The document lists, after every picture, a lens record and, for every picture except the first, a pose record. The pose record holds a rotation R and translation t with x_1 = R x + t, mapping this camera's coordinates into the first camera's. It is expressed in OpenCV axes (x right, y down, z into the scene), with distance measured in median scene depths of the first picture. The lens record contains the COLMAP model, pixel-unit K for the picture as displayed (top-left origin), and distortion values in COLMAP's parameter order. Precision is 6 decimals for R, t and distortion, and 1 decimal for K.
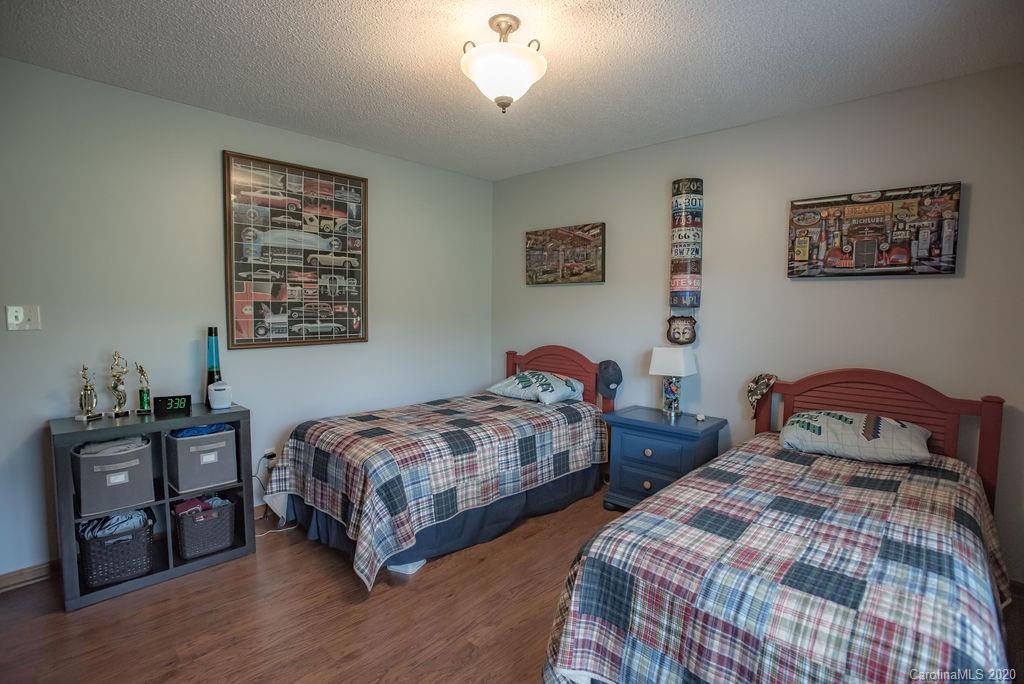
lens RADIAL K [[496.7, 0, 514.4], [0, 496.7, 342.1], [0, 0, 1]] dist [-0.068920, 0.026840]
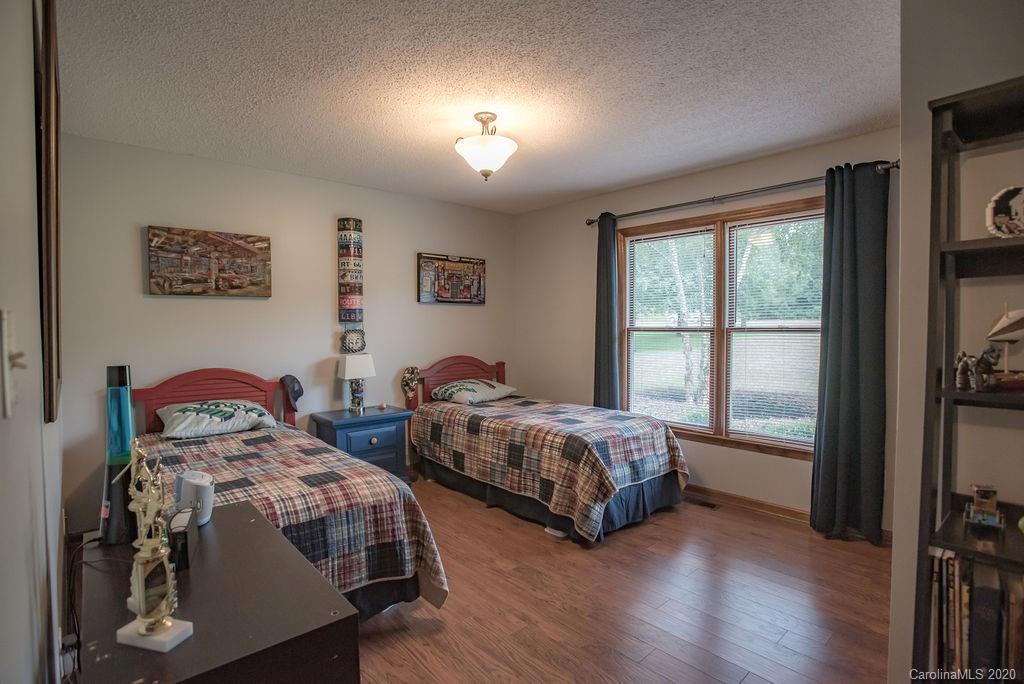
lens RADIAL K [[496.7, 0, 514.4], [0, 496.7, 342.1], [0, 0, 1]] dist [-0.068920, 0.026840]
pose [[0.094525, -0.041791, 0.994645, -0.851772], [0.078352, 0.996332, 0.034416, -0.032052], [-0.992434, 0.074679, 0.097452, 0.491505]]
